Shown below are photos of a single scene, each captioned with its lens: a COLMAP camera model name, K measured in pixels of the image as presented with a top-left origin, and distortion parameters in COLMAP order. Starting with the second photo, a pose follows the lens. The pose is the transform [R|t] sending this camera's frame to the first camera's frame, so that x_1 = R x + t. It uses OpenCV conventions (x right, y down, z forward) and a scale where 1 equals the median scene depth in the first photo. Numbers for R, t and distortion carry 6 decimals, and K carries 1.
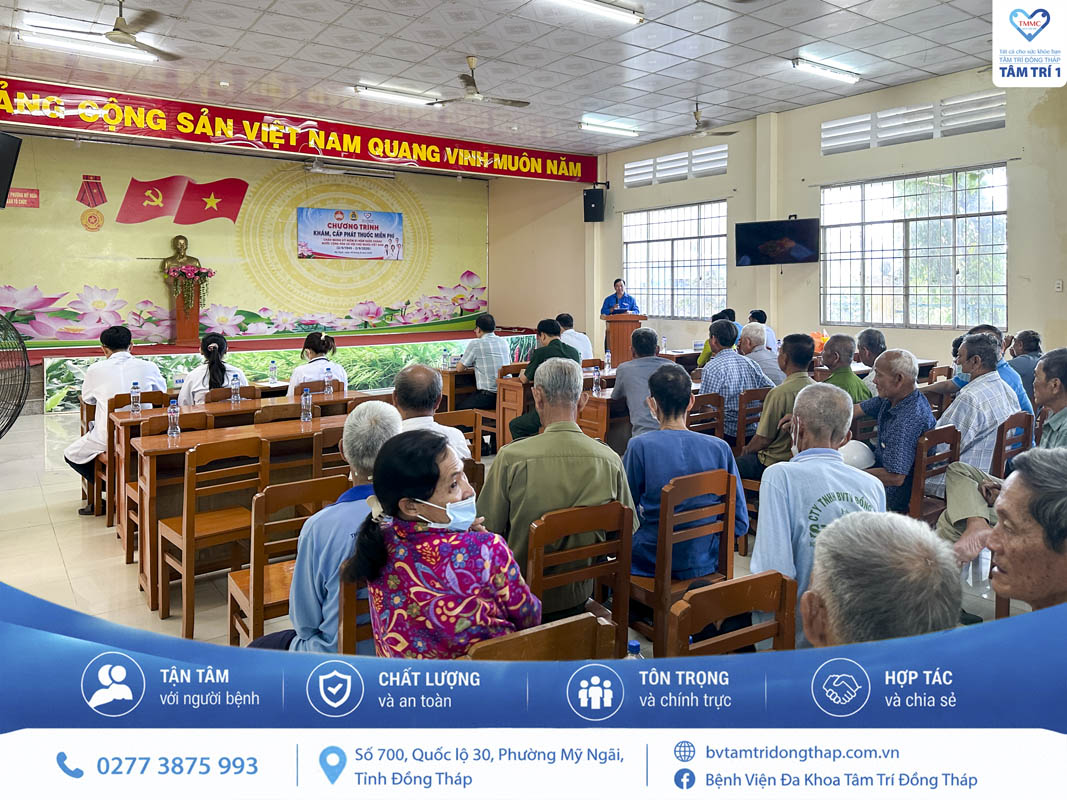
lens RADIAL K [[746.1, 0, 542.6], [0, 746.1, 297.1], [0, 0, 1]] dist [0.148135, -0.238052]
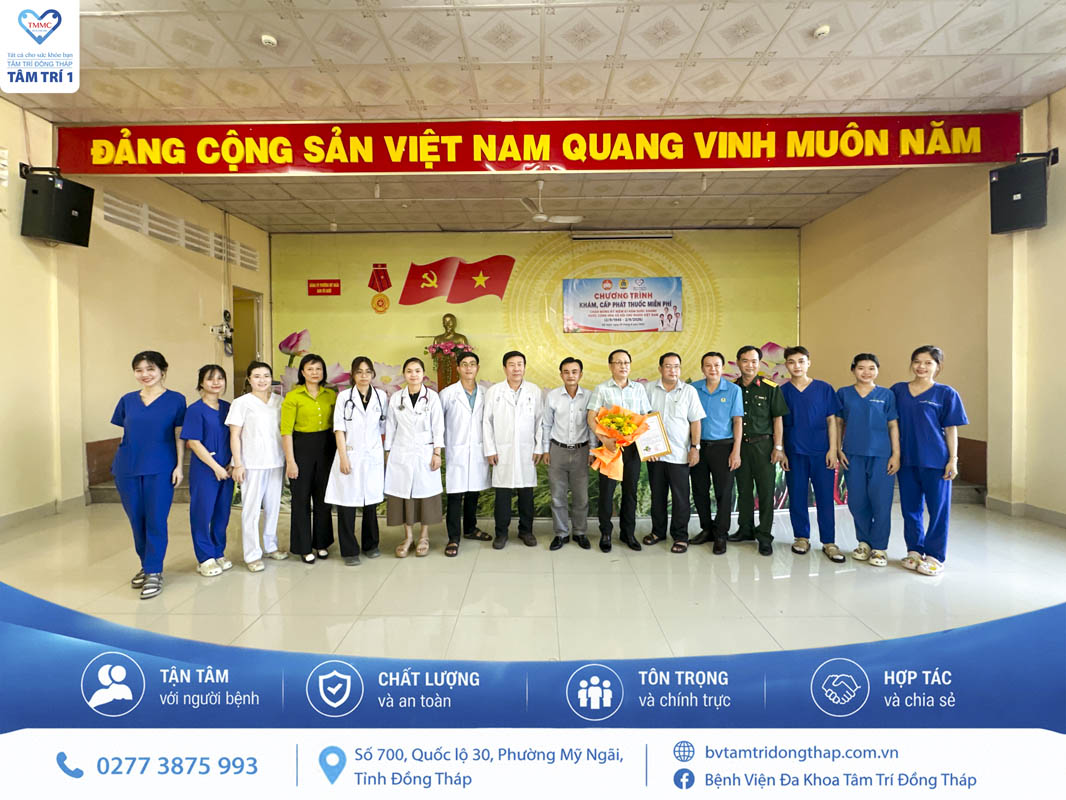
lens RADIAL K [[459.6, 0, 533.3], [0, 459.6, 374.6], [0, 0, 1]] dist [-0.000188, -0.000015]
pose [[0.797794, 0.008357, -0.602872, -0.004401], [-0.005413, 0.999963, 0.006699, -0.002397], [0.602906, -0.002081, 0.797810, 0.524000]]
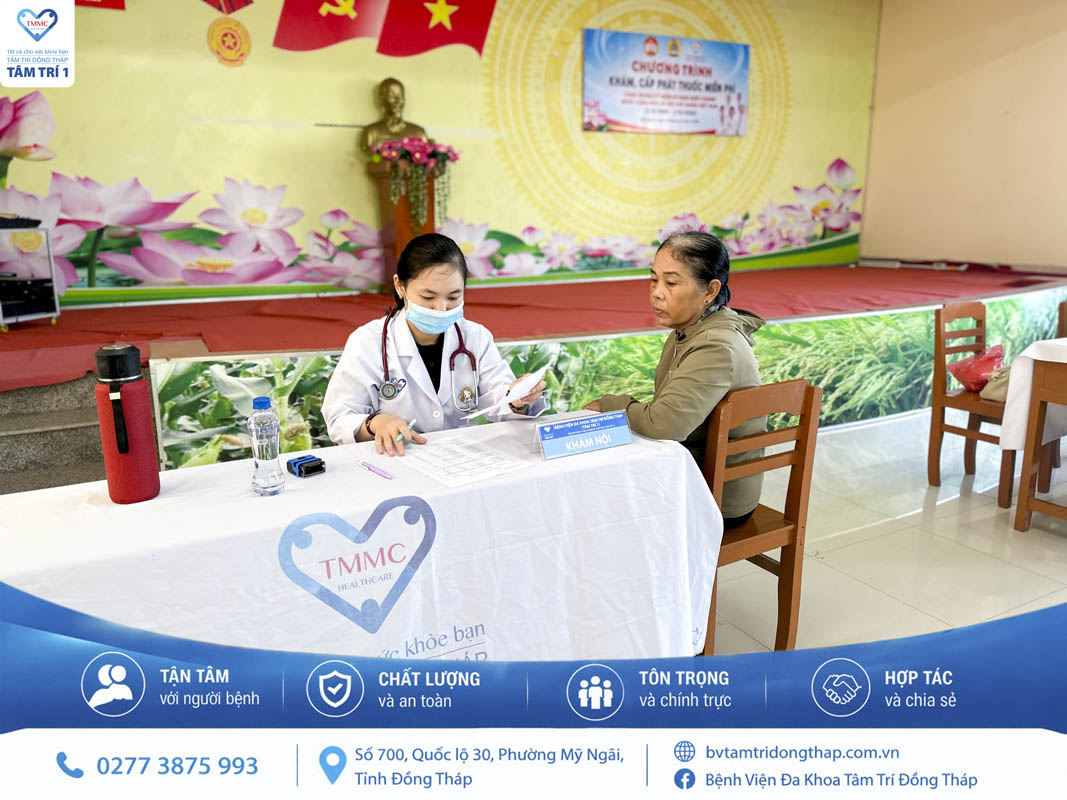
lens RADIAL K [[752.7, 0, 535.2], [0, 752.7, 367.6], [0, 0, 1]] dist [0.148548, -0.273693]
pose [[0.989476, 0.022852, -0.142880, -0.280466], [0.004286, 0.982388, 0.186804, 0.012555], [0.144632, -0.185451, 0.971951, 0.445554]]
